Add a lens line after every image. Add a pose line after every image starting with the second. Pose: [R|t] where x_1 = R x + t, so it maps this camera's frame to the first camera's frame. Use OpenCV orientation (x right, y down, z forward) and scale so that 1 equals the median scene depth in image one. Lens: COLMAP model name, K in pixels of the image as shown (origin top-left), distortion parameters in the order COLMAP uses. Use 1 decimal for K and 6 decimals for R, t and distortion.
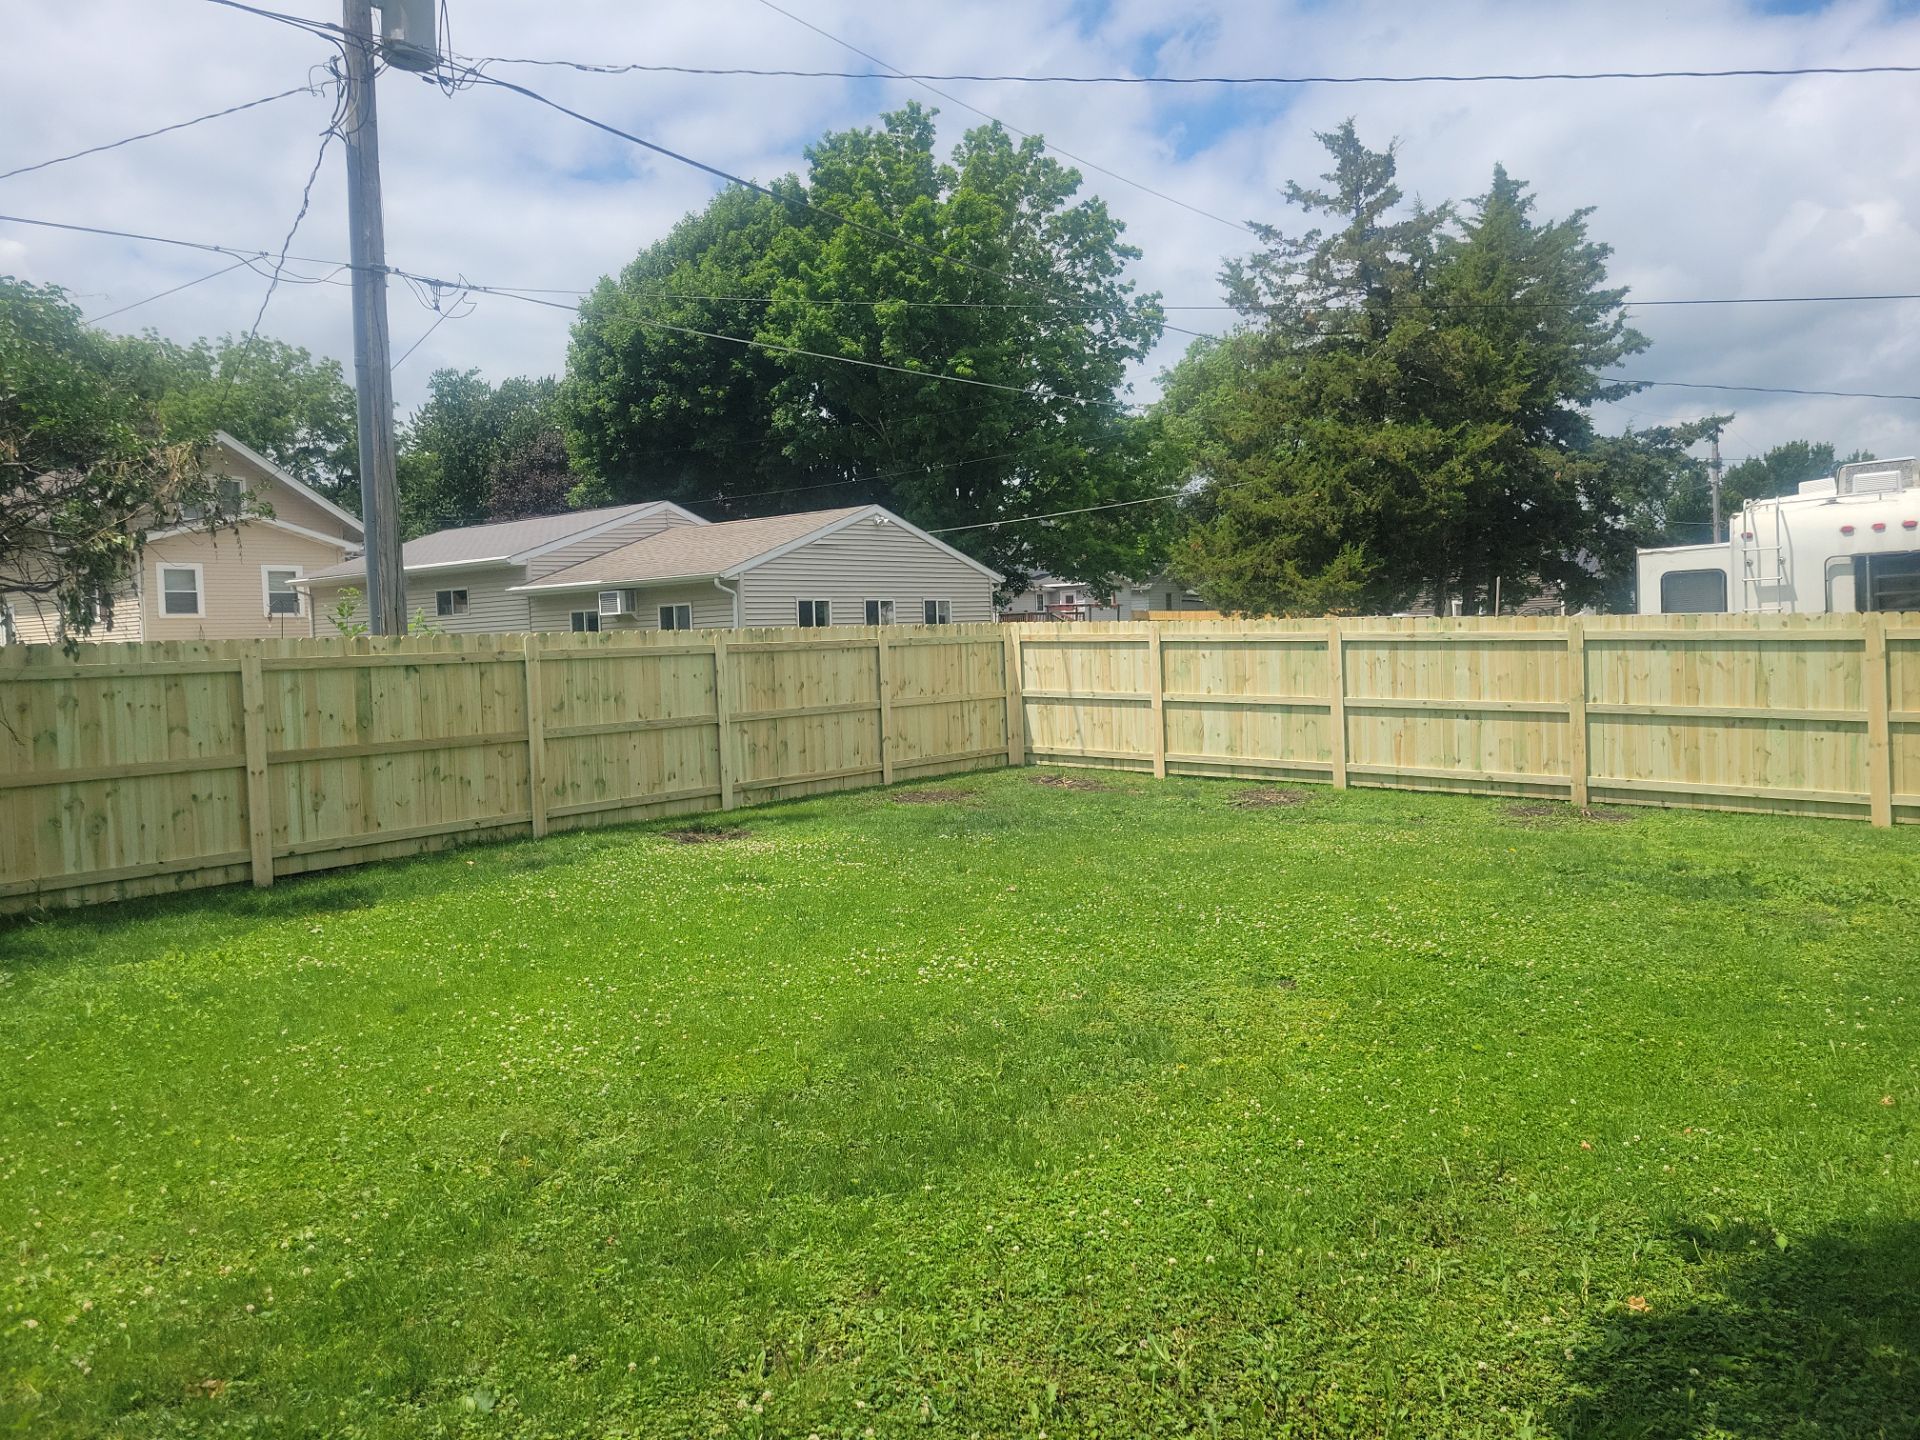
lens RADIAL K [[1445.7, 0, 963.9], [0, 1445.7, 721.3], [0, 0, 1]] dist [0.046887, -0.029329]
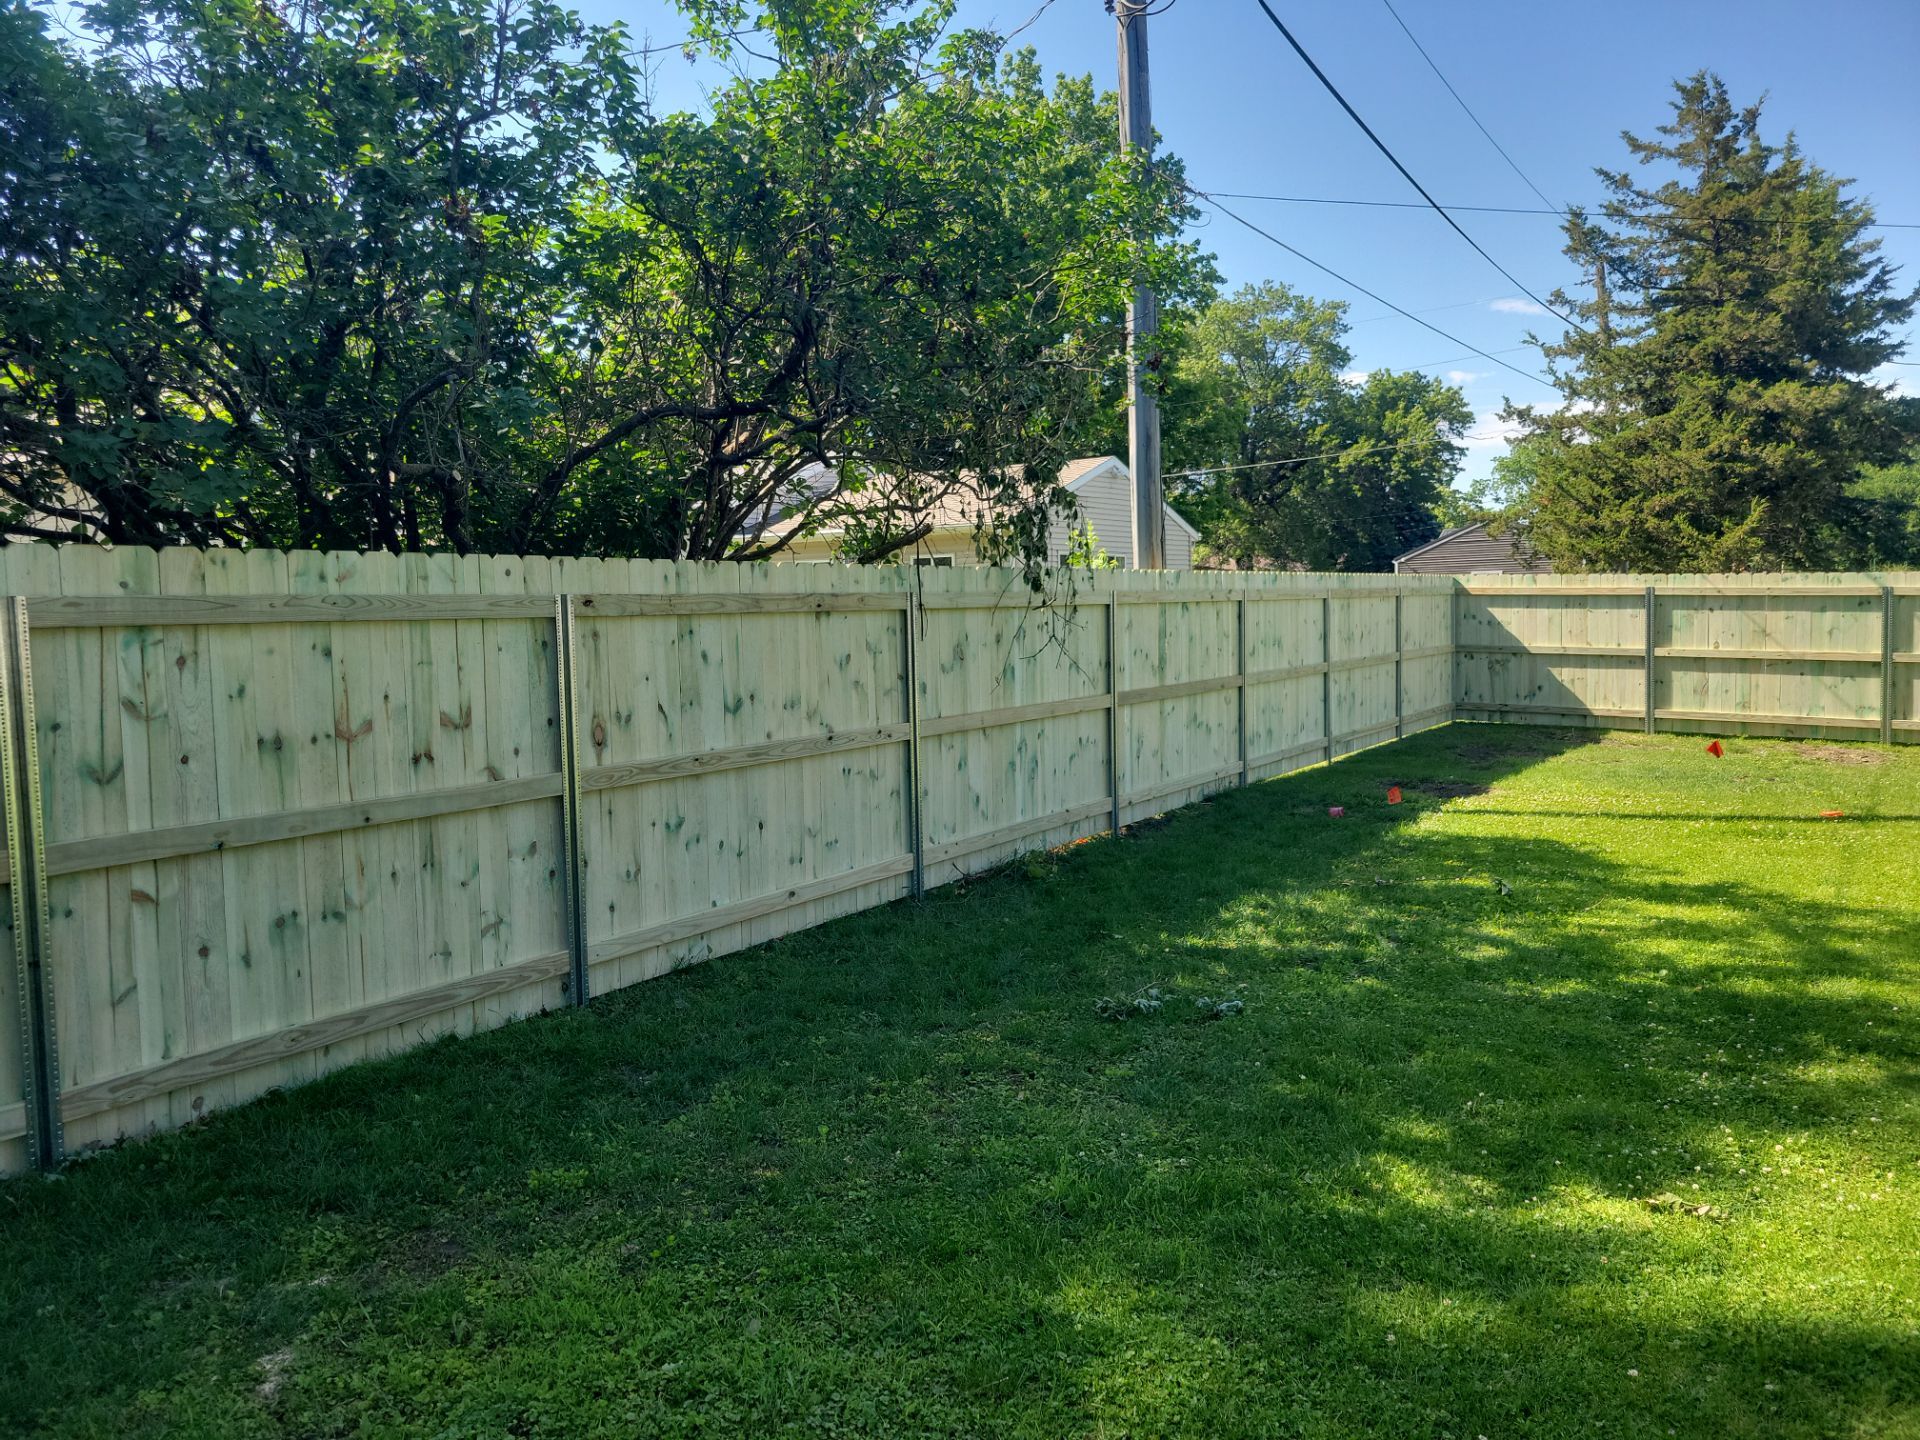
lens RADIAL K [[1445.7, 0, 954.1], [0, 1445.7, 721.4], [0, 0, 1]] dist [0.046887, -0.029329]
pose [[0.992229, 0.006574, 0.124252, -0.353073], [-0.008946, 0.999788, 0.018542, 0.012645], [-0.124103, -0.019510, 0.992077, 0.071275]]
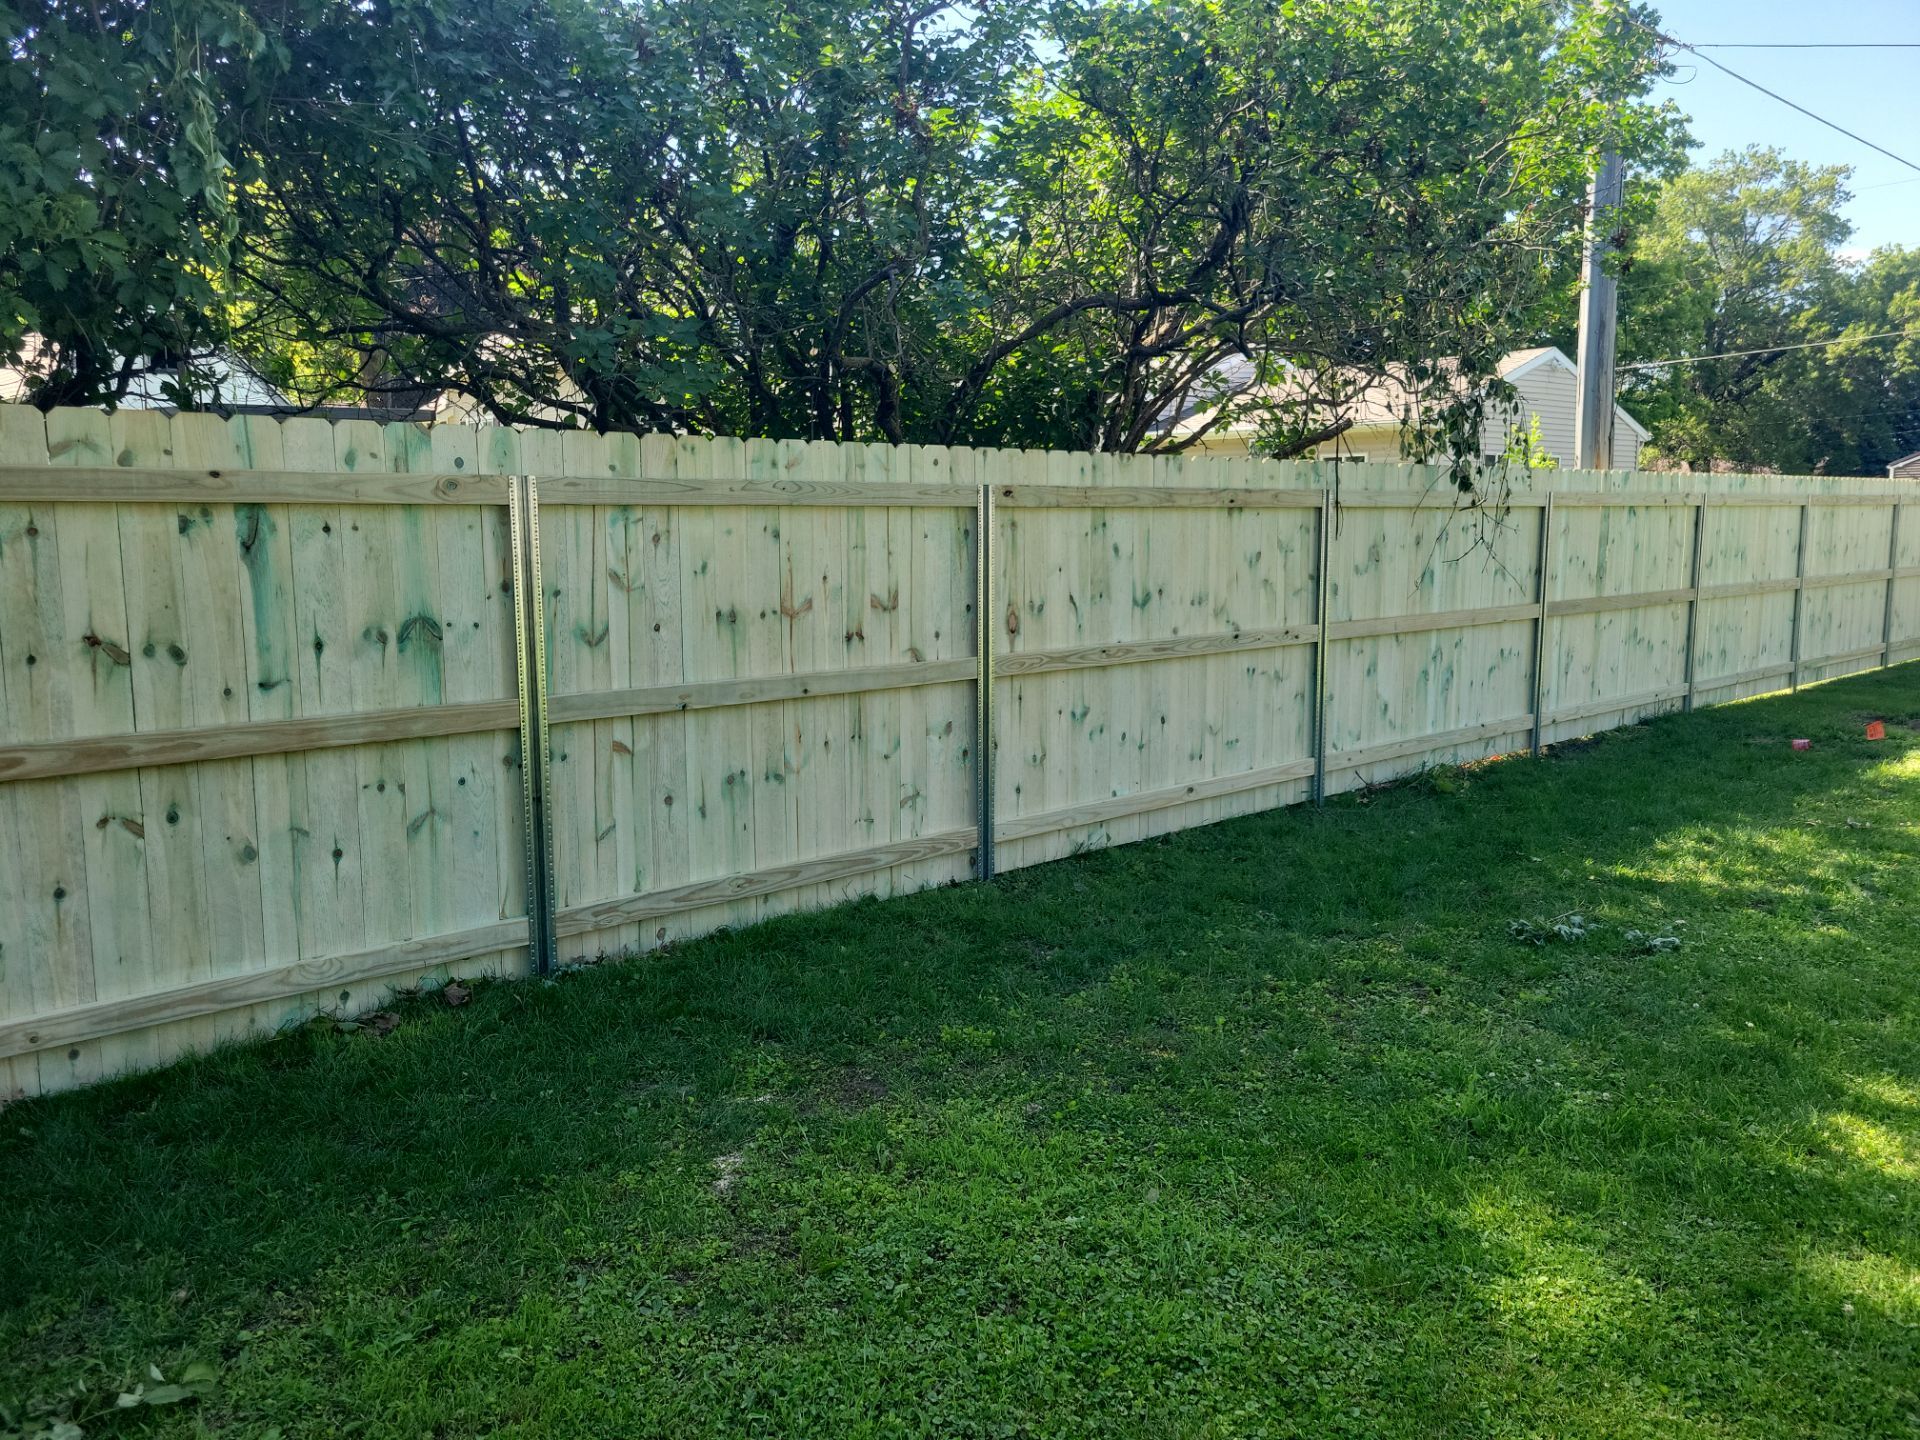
lens RADIAL K [[1445.7, 0, 965.8], [0, 1445.7, 717.0], [0, 0, 1]] dist [0.046887, -0.029329]
pose [[0.990053, 0.056218, -0.128974, -0.358555], [-0.044805, 0.994956, 0.089746, 0.014764], [0.133369, -0.083074, 0.987579, 0.069589]]
